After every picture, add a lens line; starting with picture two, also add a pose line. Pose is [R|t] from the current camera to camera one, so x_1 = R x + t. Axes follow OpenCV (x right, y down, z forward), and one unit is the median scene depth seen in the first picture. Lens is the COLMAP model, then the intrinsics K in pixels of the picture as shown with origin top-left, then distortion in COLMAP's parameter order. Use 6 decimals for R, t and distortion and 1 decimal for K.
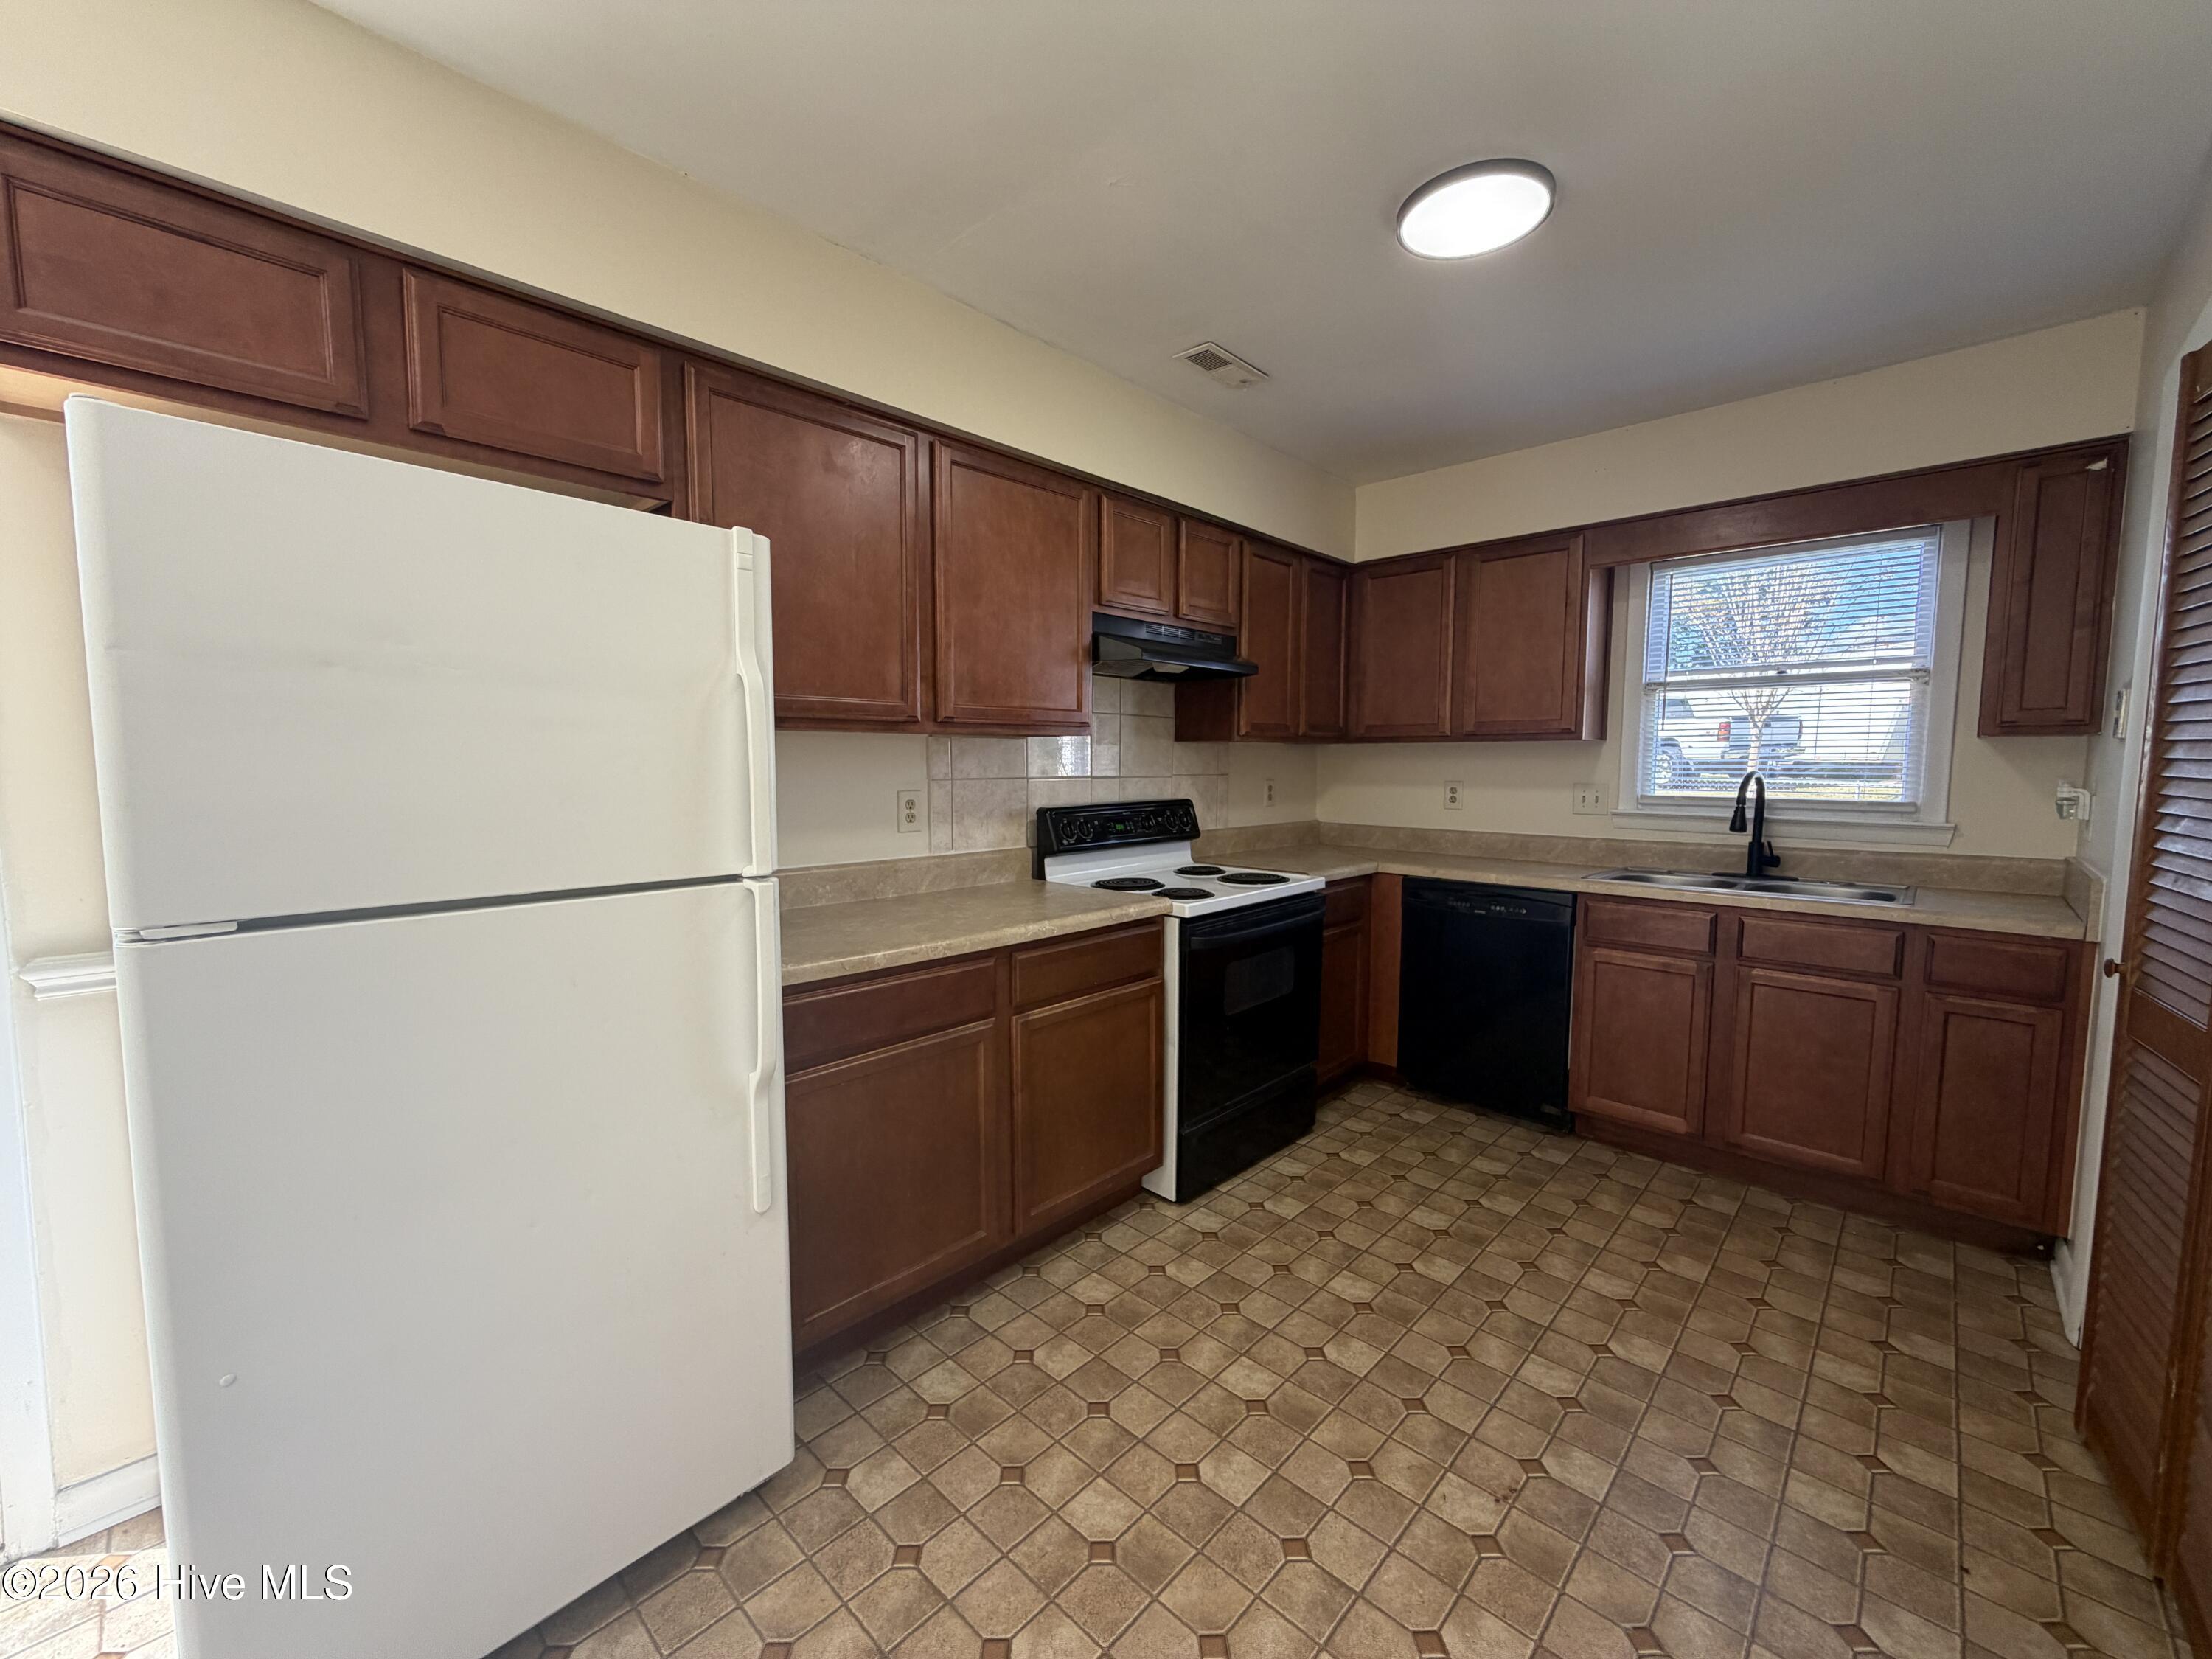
lens RADIAL K [[881.1, 0, 1106.0], [0, 881.1, 829.5], [0, 0, 1]] dist [-0.000051, 0.000554]
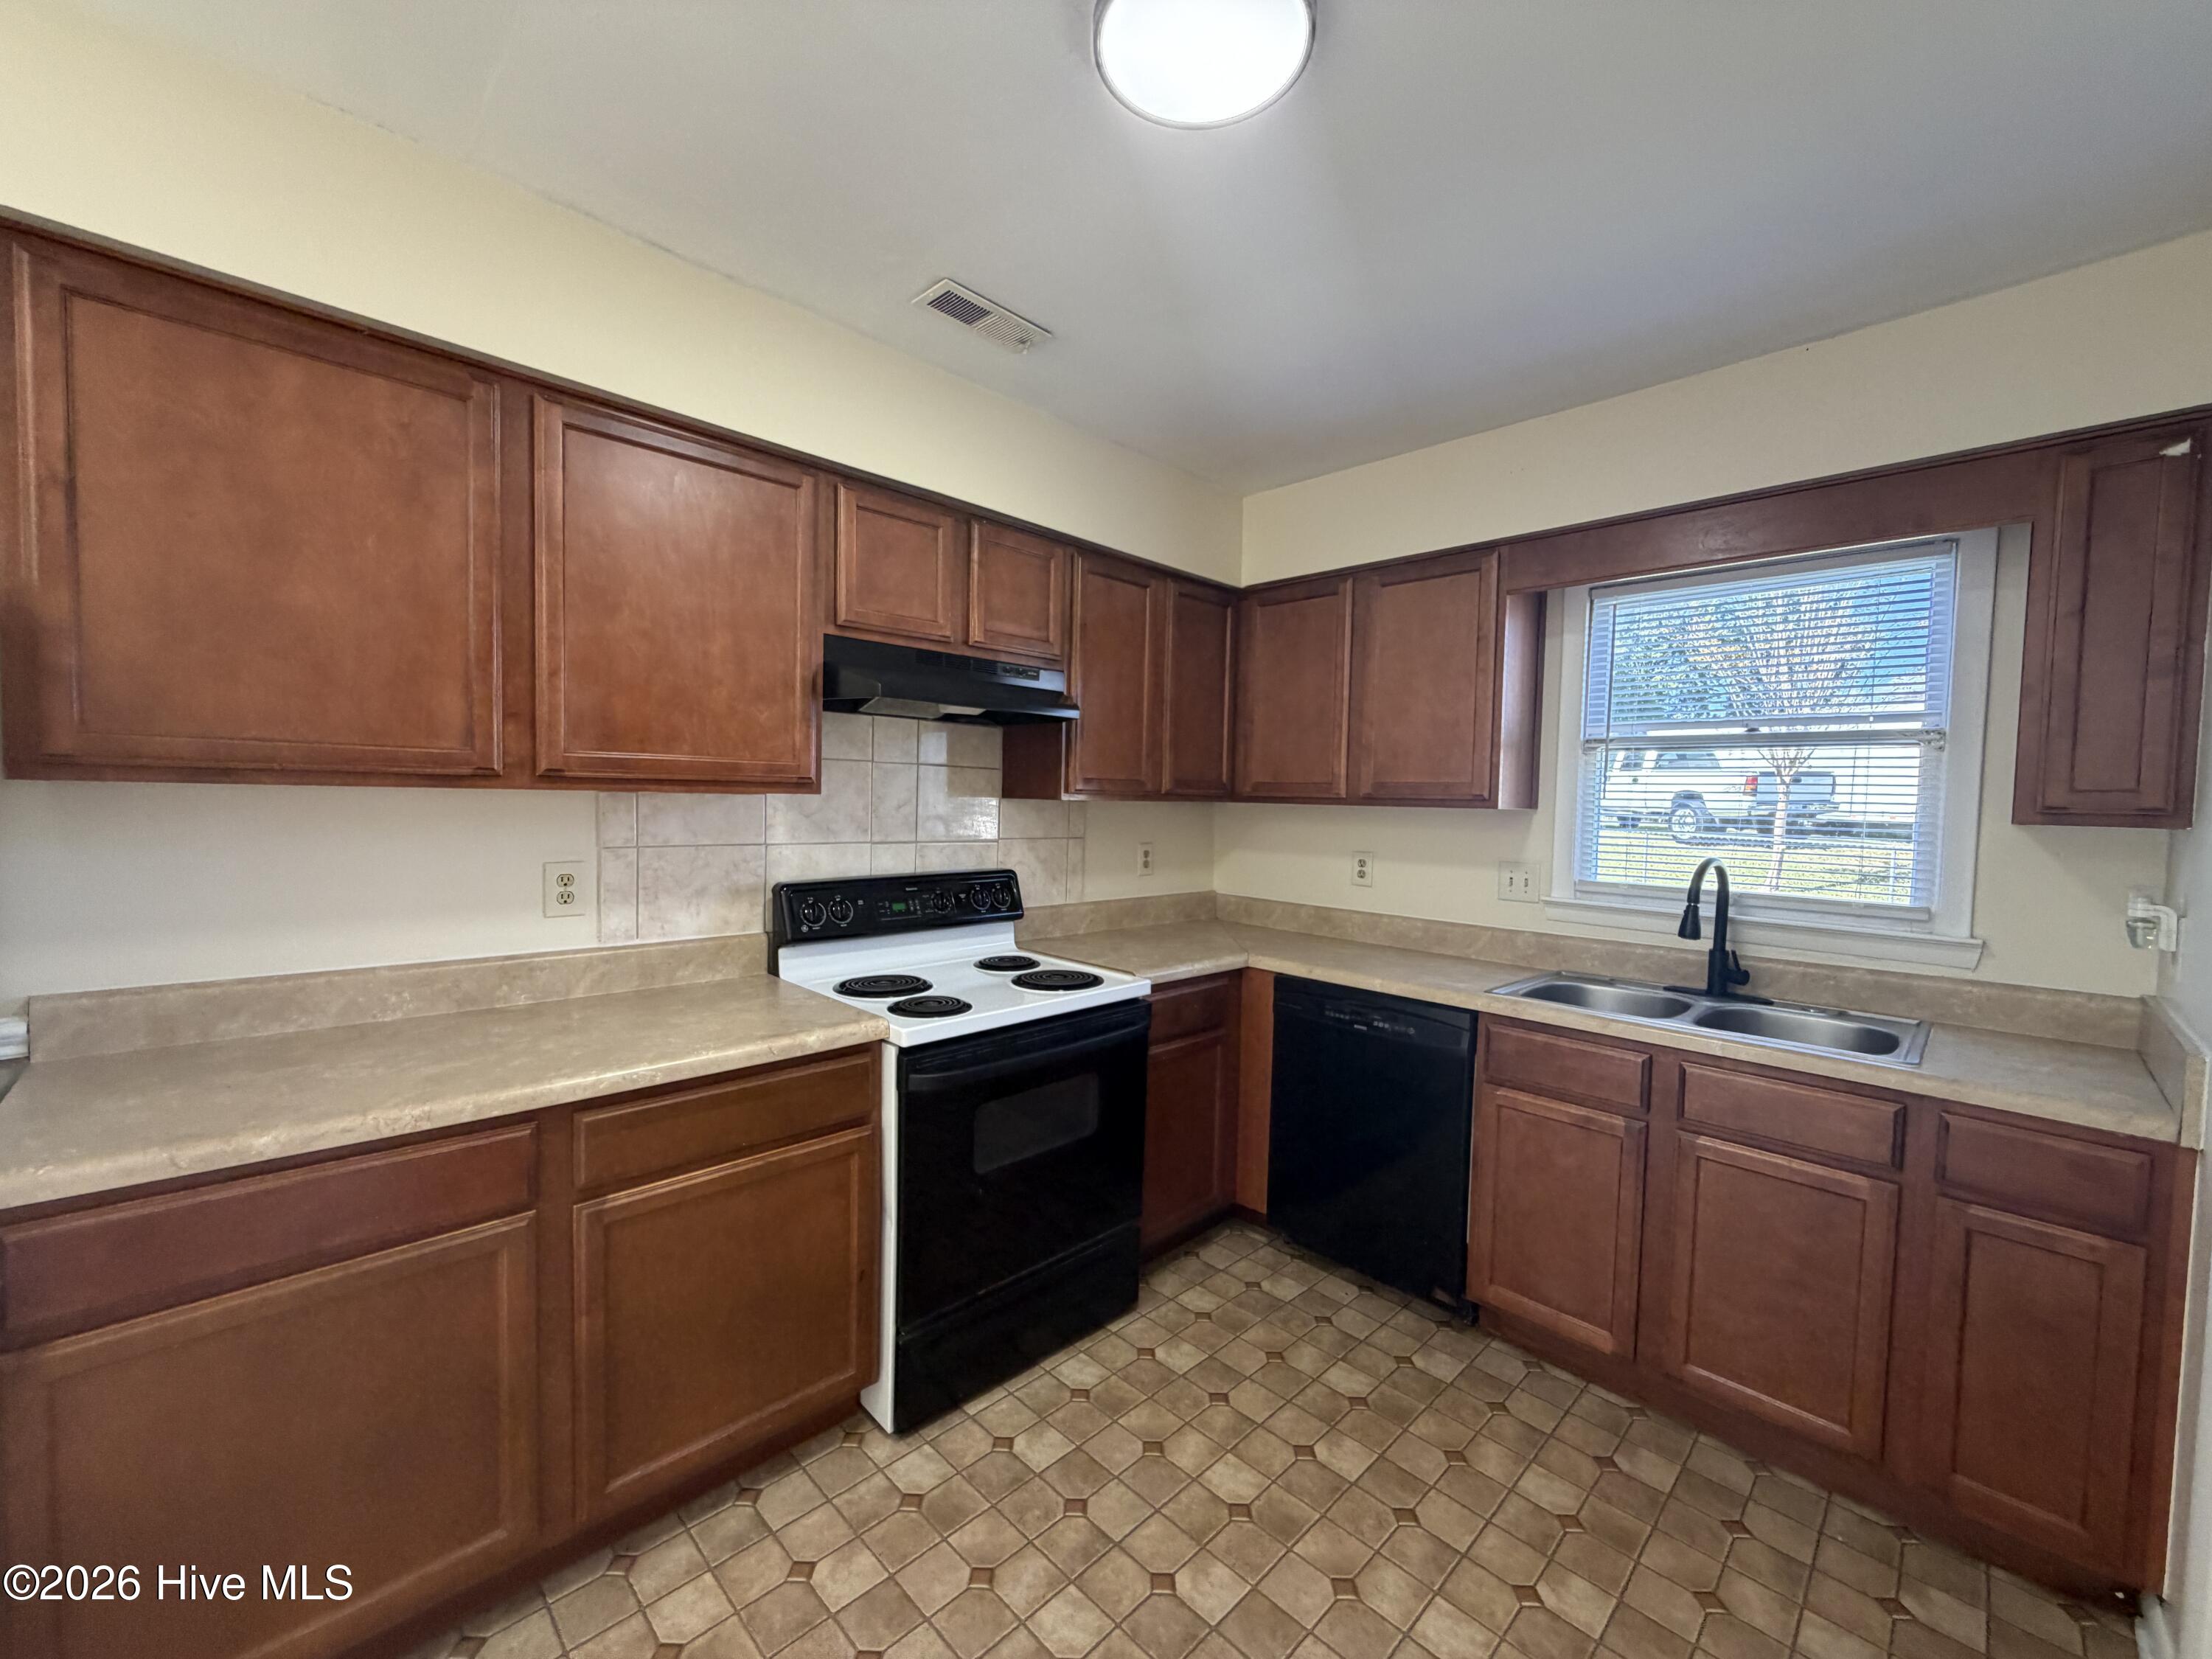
lens RADIAL K [[881.1, 0, 1106.0], [0, 881.1, 829.5], [0, 0, 1]] dist [-0.000051, 0.000554]
pose [[0.999246, 0.024042, -0.030487, 0.243027], [-0.025305, 0.998808, -0.041739, -0.047658], [0.029448, 0.042479, 0.998663, 0.231377]]
